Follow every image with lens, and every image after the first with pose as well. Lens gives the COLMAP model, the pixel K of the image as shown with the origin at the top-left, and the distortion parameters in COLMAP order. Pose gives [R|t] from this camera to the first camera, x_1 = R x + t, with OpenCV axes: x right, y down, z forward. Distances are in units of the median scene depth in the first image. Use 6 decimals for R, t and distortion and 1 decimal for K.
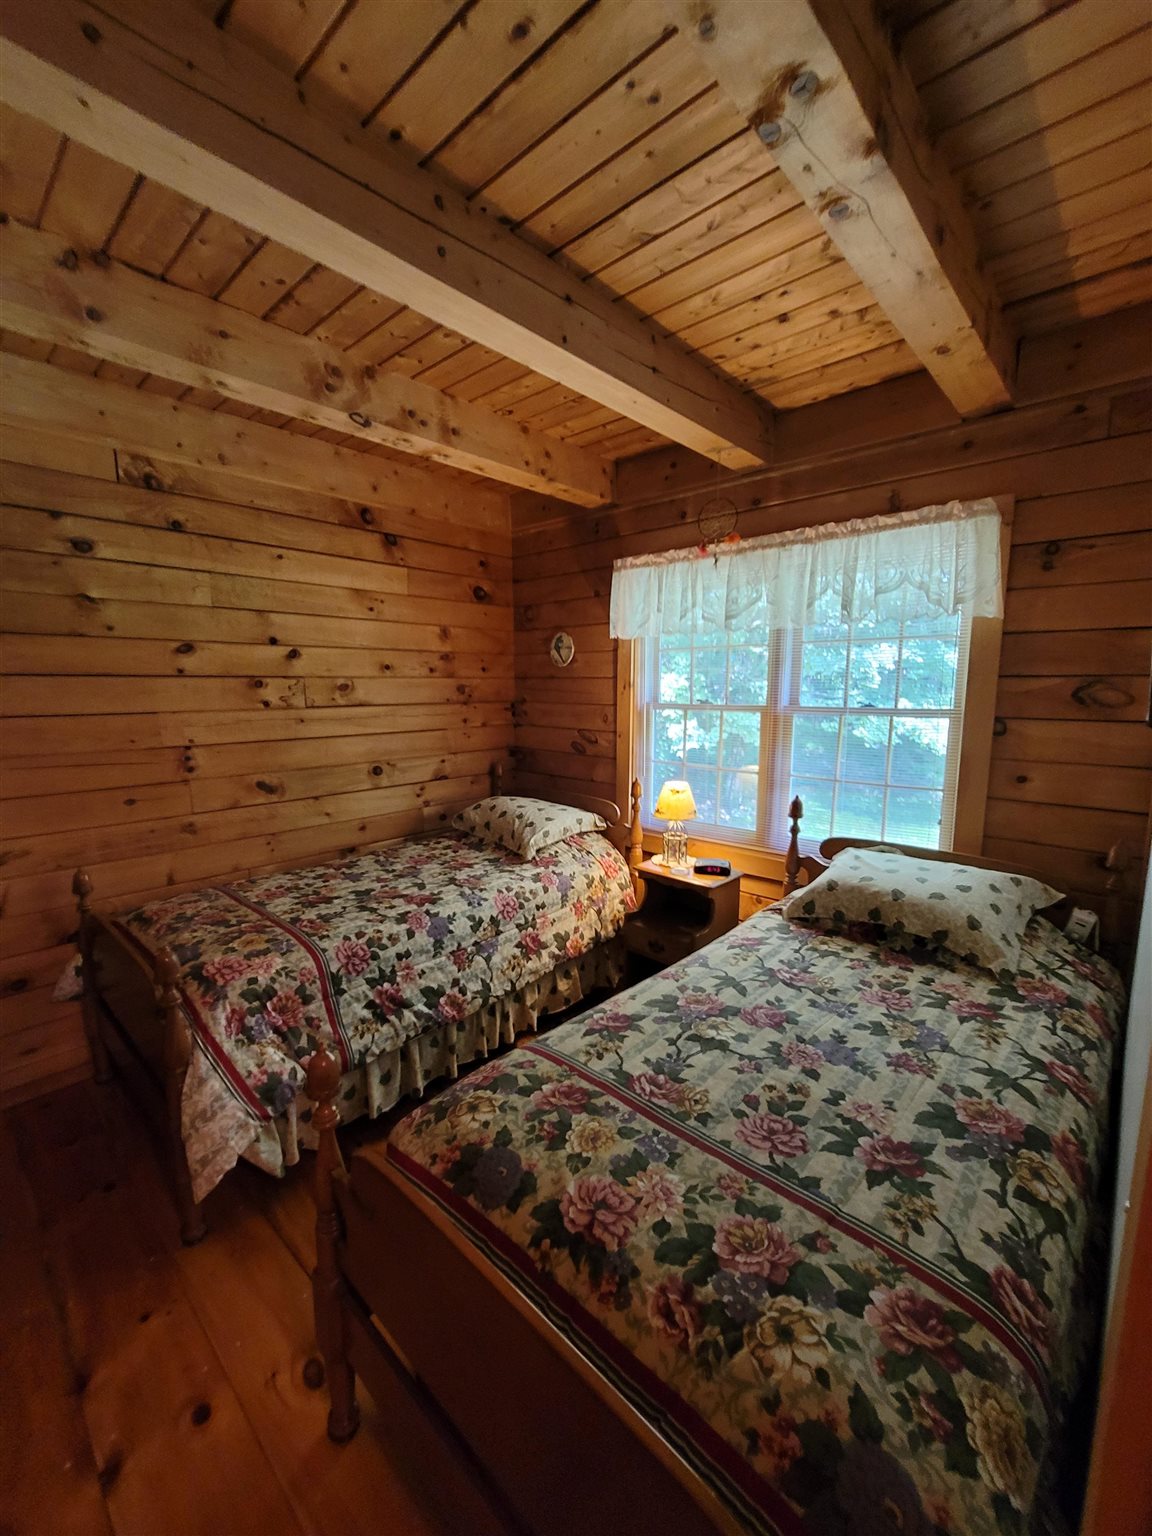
lens RADIAL K [[624.5, 0, 571.3], [0, 624.5, 773.2], [0, 0, 1]] dist [-0.009329, 0.002767]
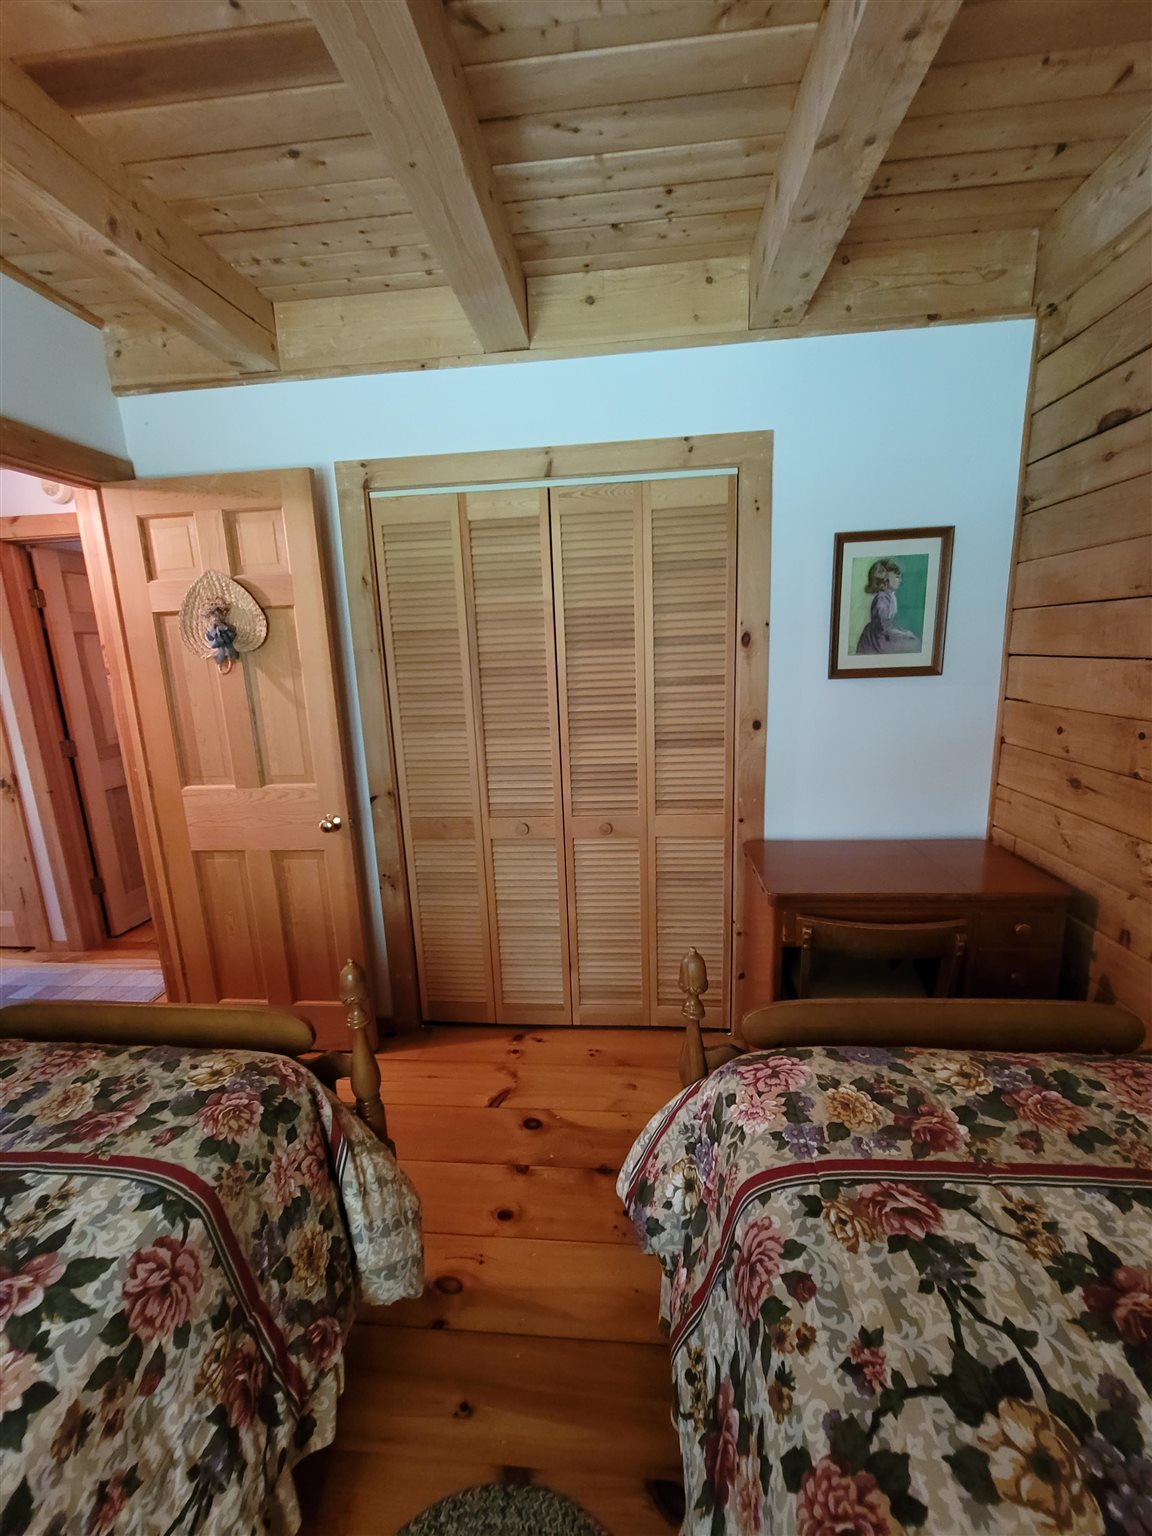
lens RADIAL K [[624.5, 0, 571.3], [0, 624.5, 773.2], [0, 0, 1]] dist [-0.009329, 0.002767]
pose [[-0.793782, 0.151186, -0.589111, -0.058905], [-0.048812, 0.949651, 0.309483, -0.159200], [0.606240, 0.274418, -0.746437, 1.214347]]
